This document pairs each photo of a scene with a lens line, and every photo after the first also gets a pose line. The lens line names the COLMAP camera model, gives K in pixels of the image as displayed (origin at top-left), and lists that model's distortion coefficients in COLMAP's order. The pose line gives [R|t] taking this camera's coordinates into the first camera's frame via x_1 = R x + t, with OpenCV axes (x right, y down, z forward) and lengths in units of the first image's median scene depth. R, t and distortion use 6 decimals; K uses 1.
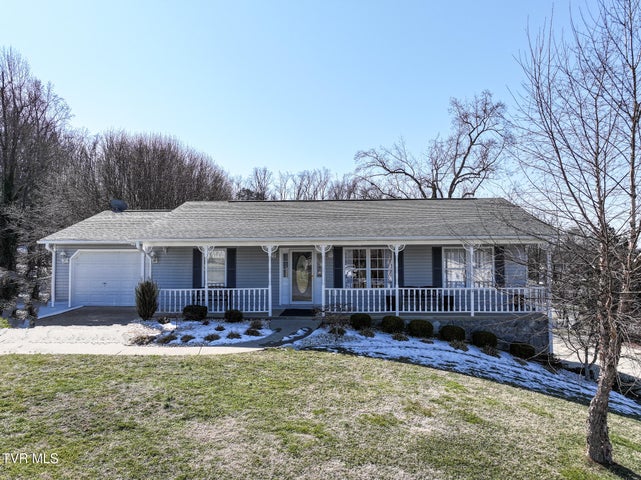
lens RADIAL K [[450.6, 0, 320.5], [0, 450.6, 240.0], [0, 0, 1]] dist [-0.001912, 0.000419]
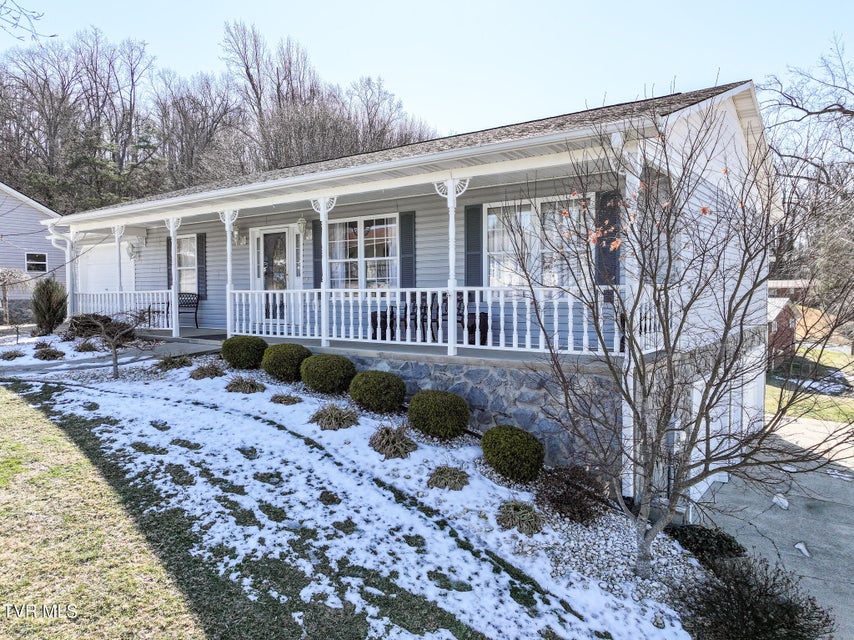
lens RADIAL K [[600.4, 0, 427.0], [0, 600.4, 320.0], [0, 0, 1]] dist [-0.001912, 0.000419]
pose [[0.835315, 0.027760, -0.549071, 0.531710], [0.016709, 0.996981, 0.075827, 0.084203], [0.549518, -0.072514, 0.832329, 0.478724]]
